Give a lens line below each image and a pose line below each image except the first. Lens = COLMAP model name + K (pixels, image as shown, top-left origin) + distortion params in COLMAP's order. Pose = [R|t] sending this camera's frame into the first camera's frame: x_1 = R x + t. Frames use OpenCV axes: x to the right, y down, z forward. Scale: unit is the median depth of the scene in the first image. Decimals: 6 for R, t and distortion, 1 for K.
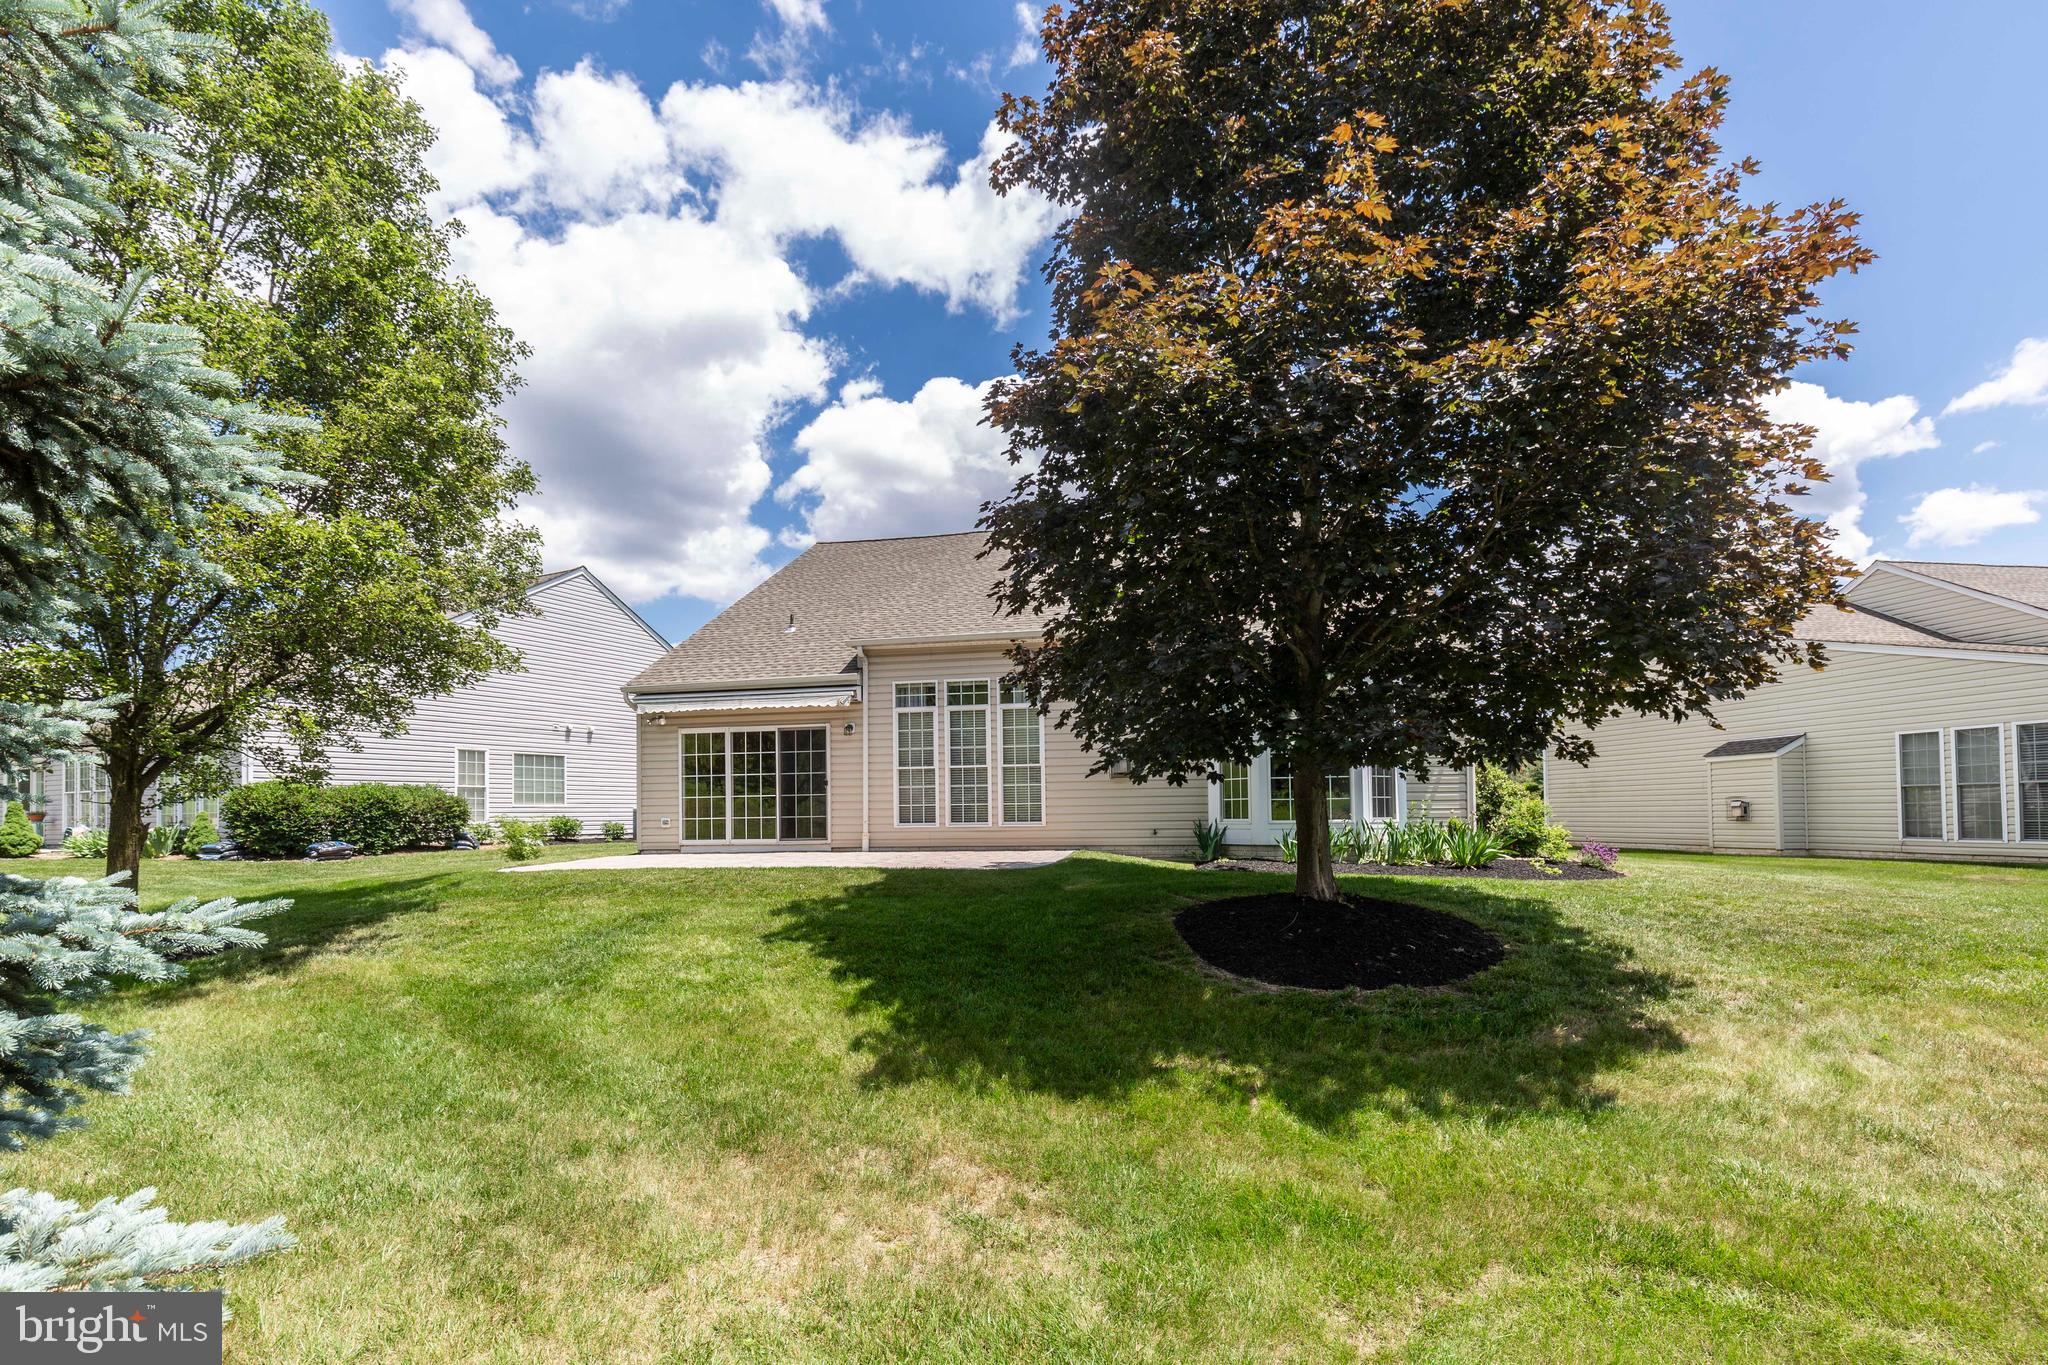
lens RADIAL K [[926.2, 0, 1029.9], [0, 926.2, 686.8], [0, 0, 1]] dist [0.002064, -0.001022]
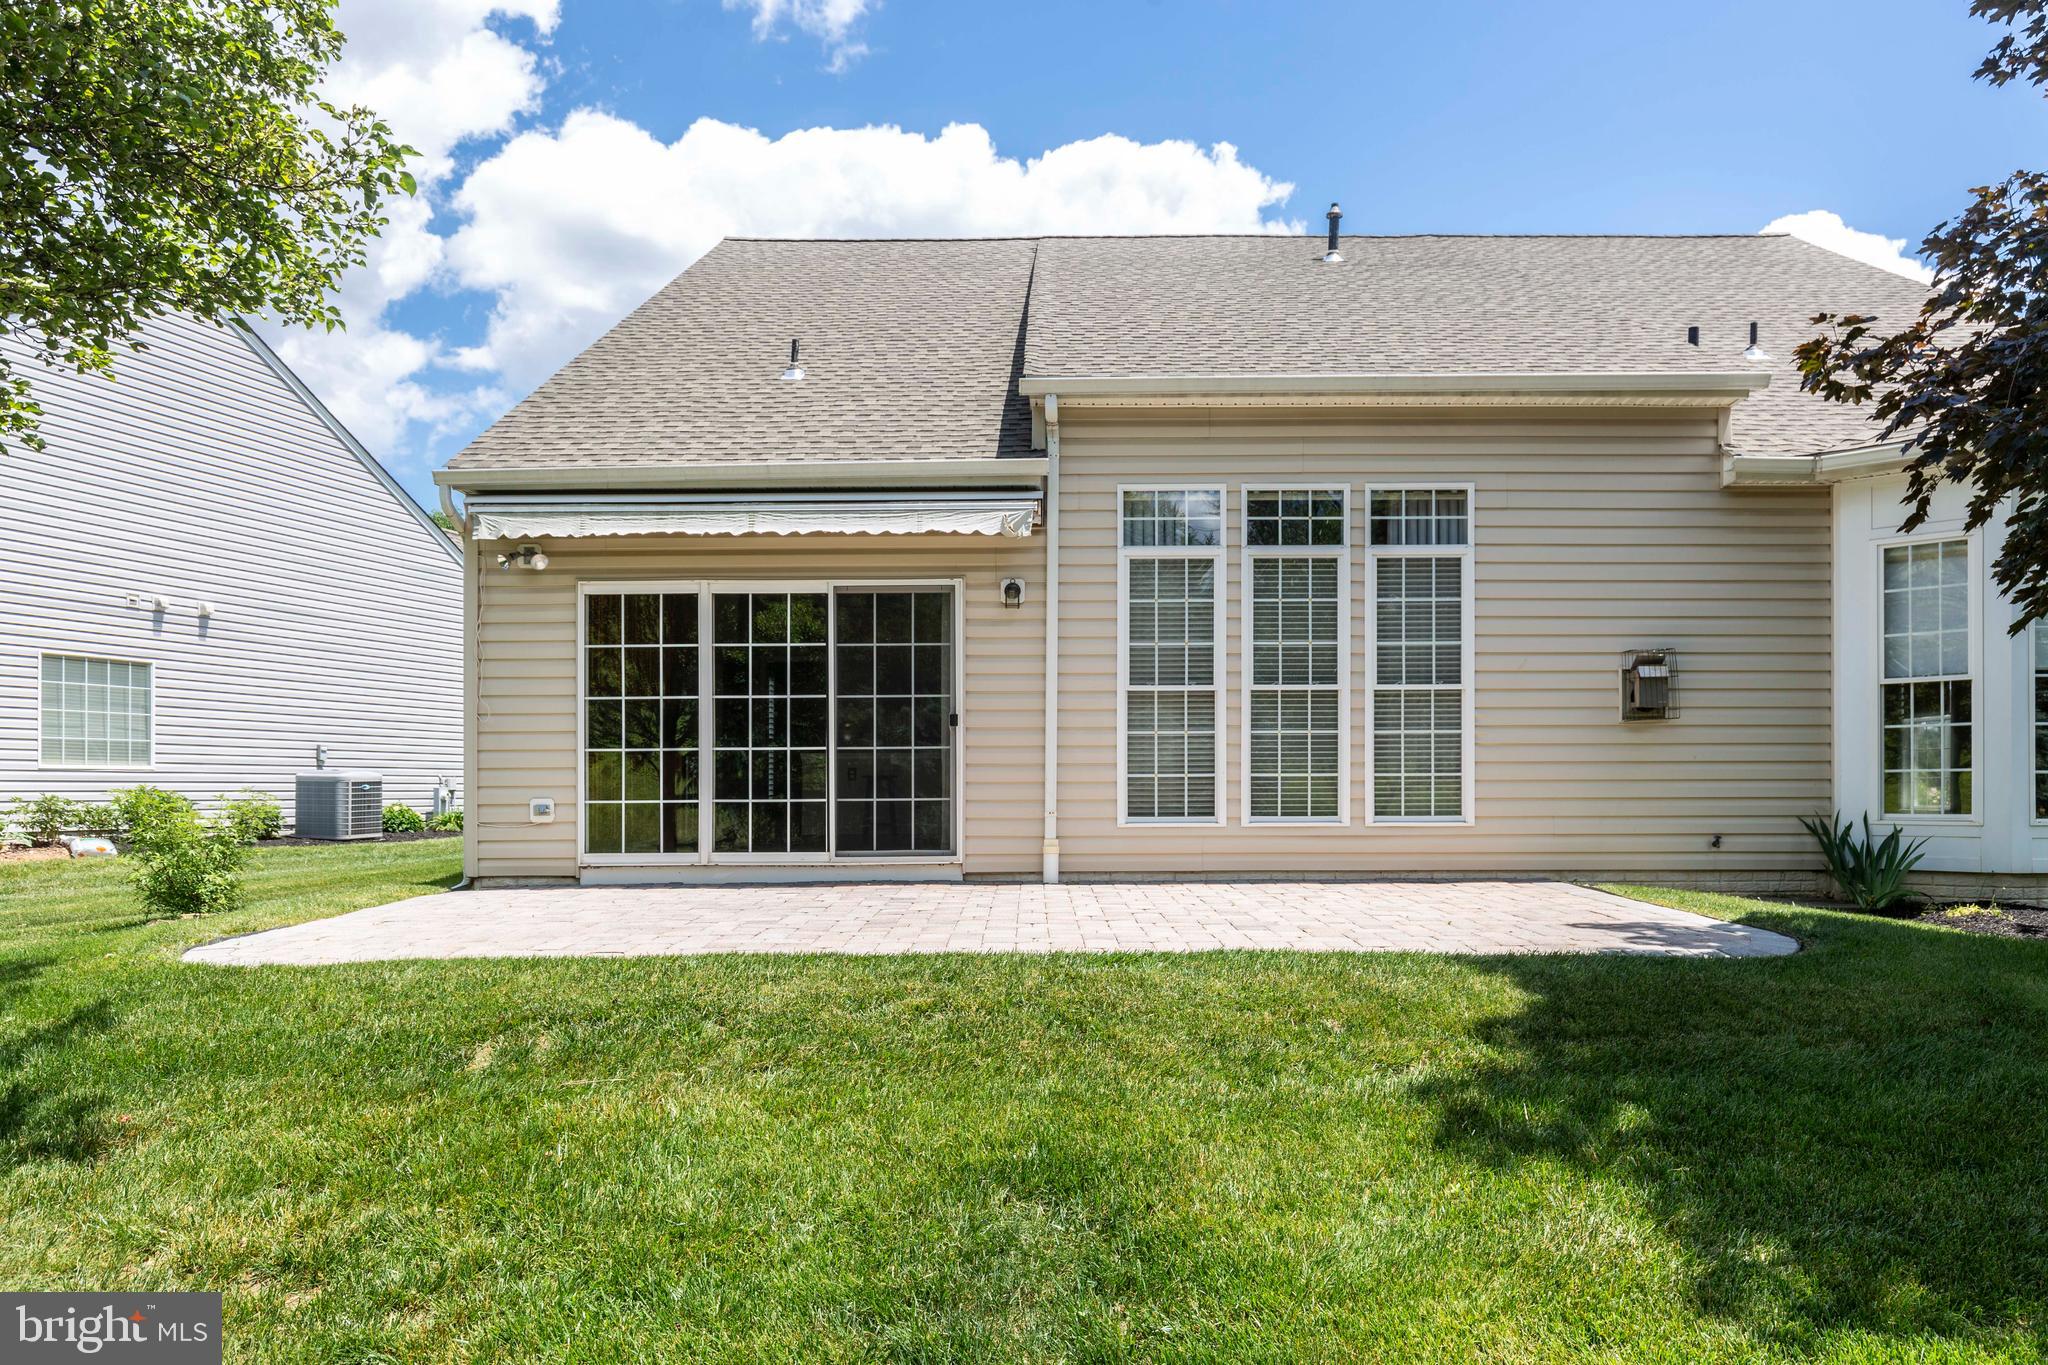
lens RADIAL K [[1371.8, 0, 1024.6], [0, 1371.8, 609.2], [0, 0, 1]] dist [0.001033, 0.000847]
pose [[0.985300, 0.032688, 0.167675, -0.292459], [-0.033192, 0.999449, 0.000204, 0.052218], [-0.167576, -0.005767, 0.985842, 0.378604]]
